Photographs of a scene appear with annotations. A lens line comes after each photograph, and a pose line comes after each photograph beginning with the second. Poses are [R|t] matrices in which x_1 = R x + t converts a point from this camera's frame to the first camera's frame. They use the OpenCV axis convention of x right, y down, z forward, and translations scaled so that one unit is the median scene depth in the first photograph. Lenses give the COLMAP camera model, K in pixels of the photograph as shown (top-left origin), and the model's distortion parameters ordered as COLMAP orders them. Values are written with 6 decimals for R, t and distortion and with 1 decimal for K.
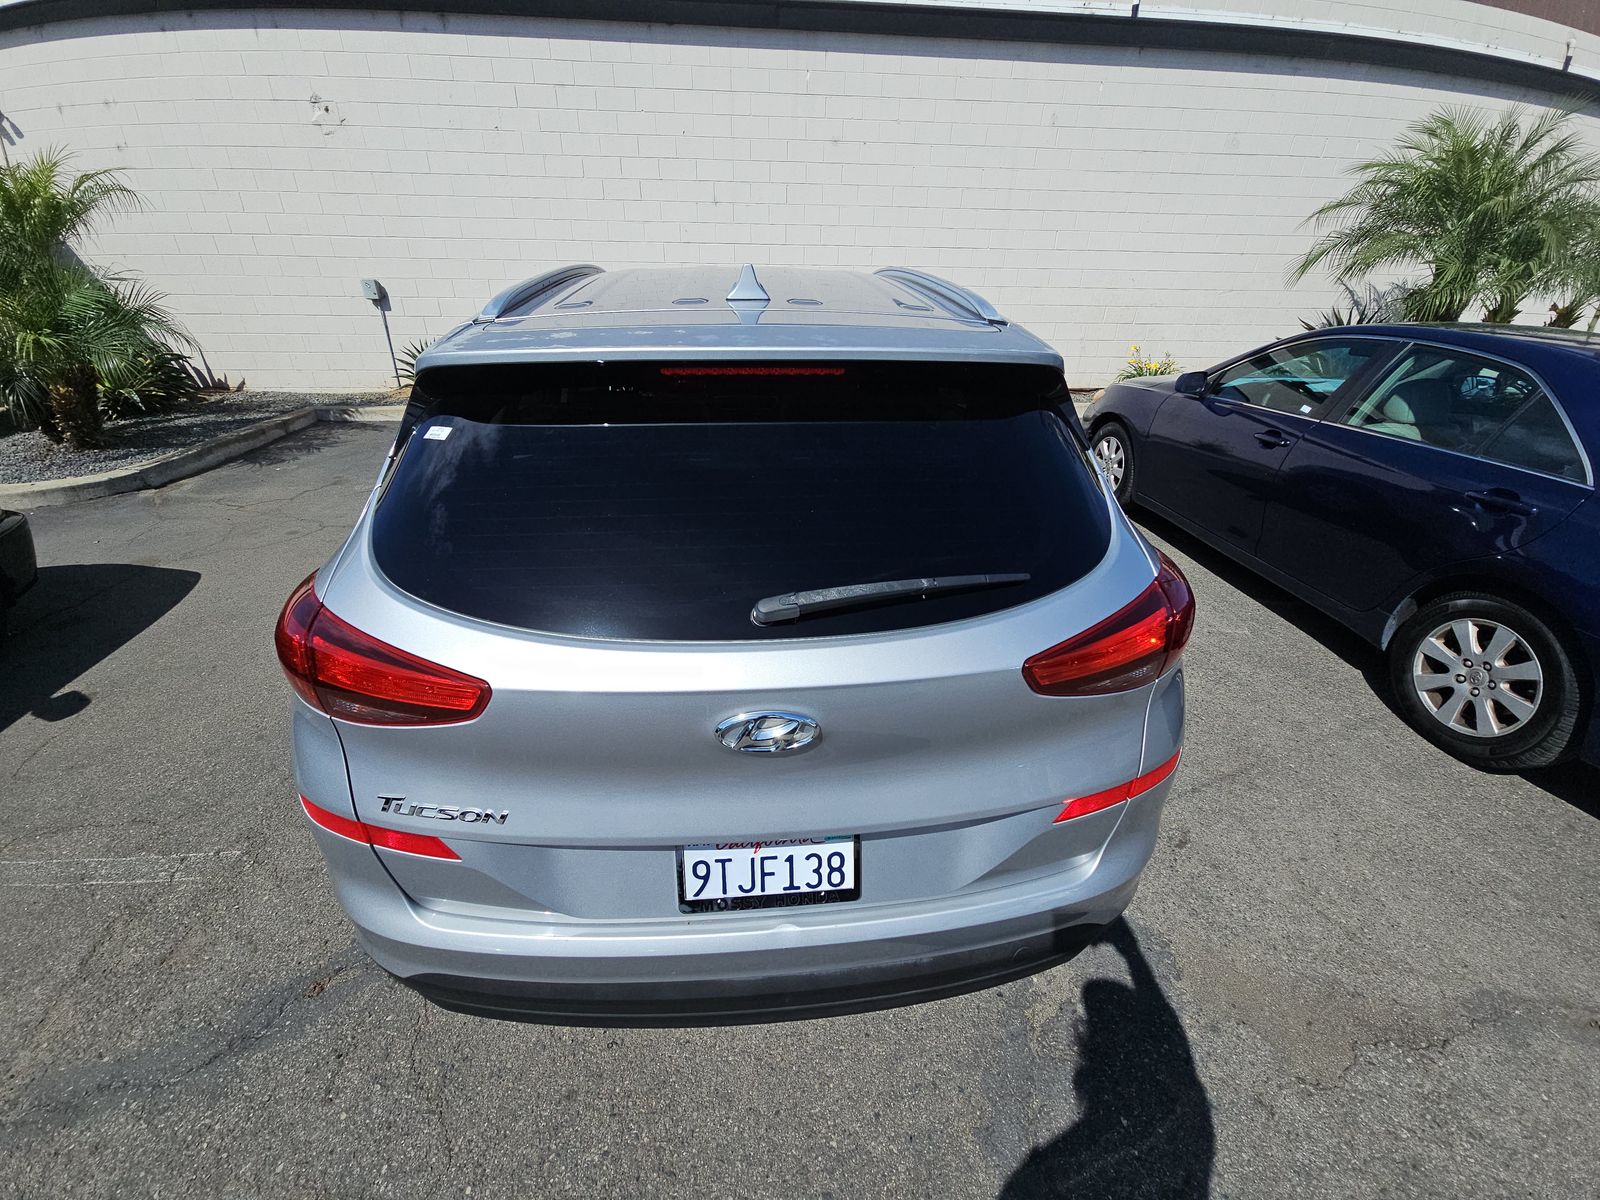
lens RADIAL K [[648.7, 0, 800.0], [0, 648.7, 600.0], [0, 0, 1]] dist [0.012937, -0.009663]
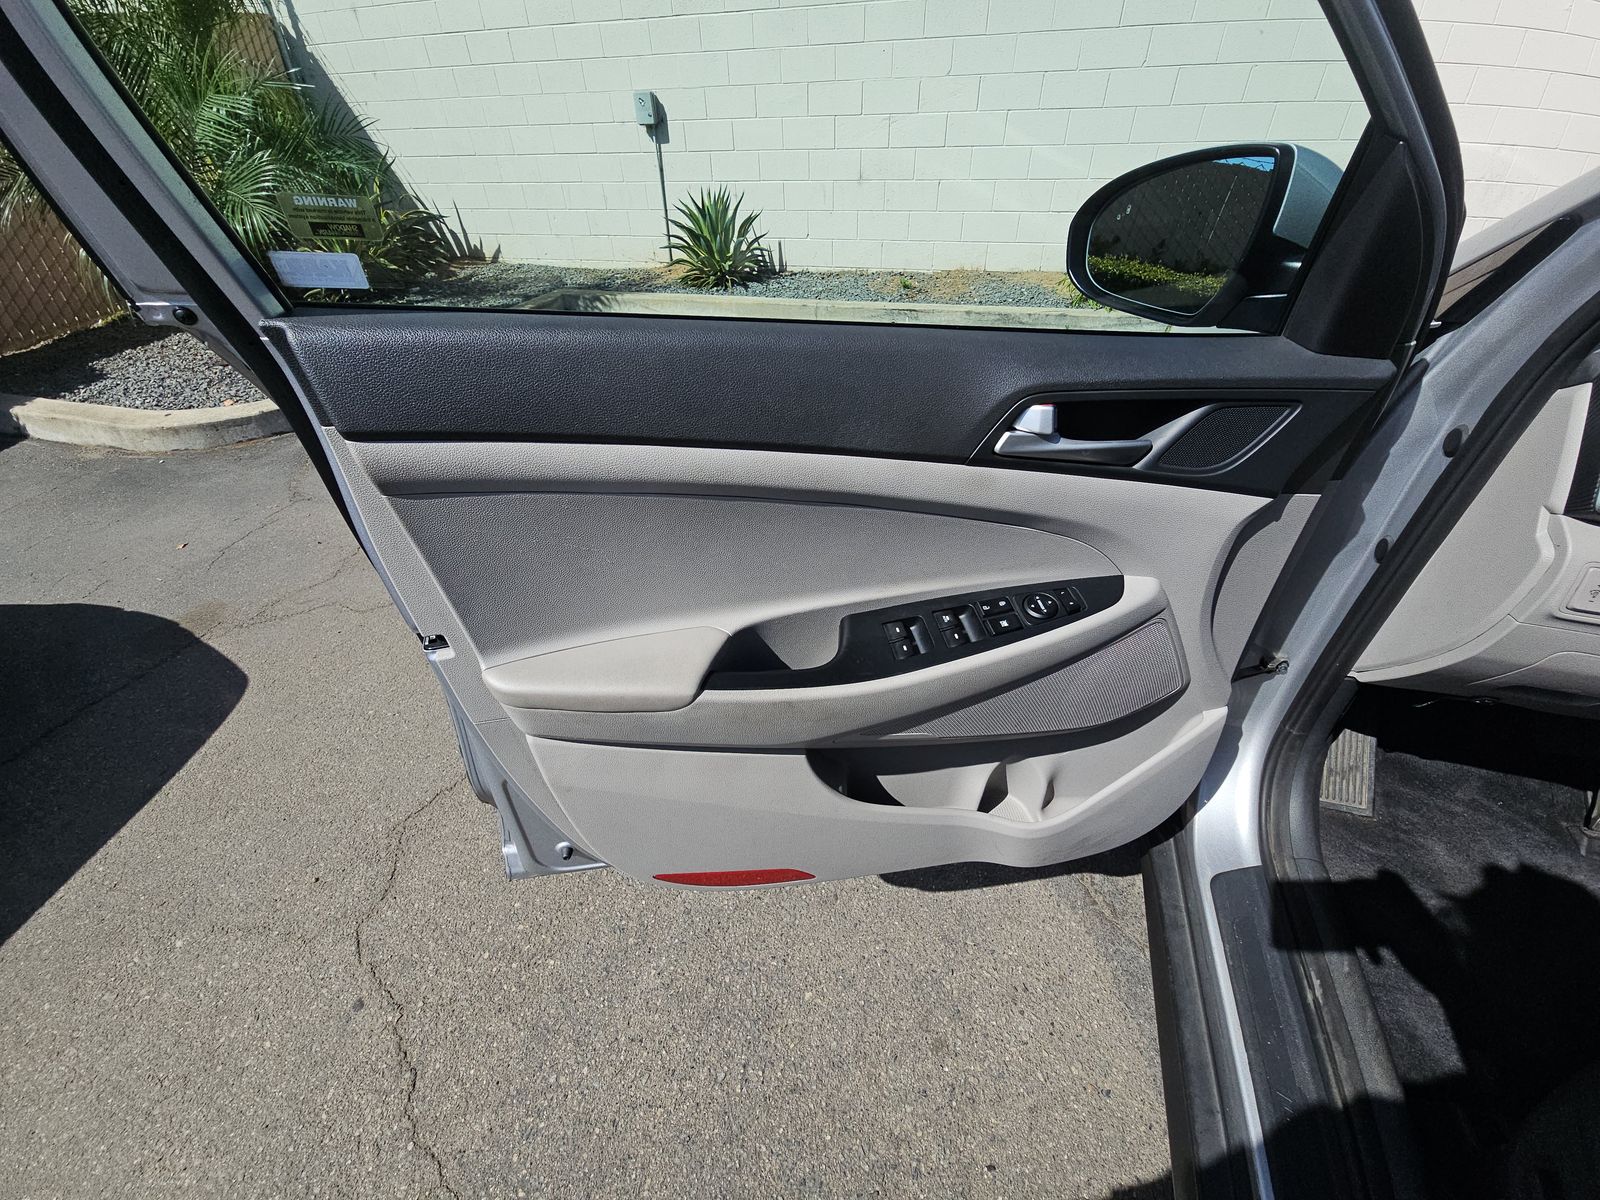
lens RADIAL K [[648.7, 0, 800.0], [0, 648.7, 600.0], [0, 0, 1]] dist [0.012937, -0.009663]
pose [[0.927741, 0.193015, -0.319440, -0.190478], [-0.134823, 0.971414, 0.195392, -0.131450], [0.348022, -0.138205, 0.927243, 0.350337]]
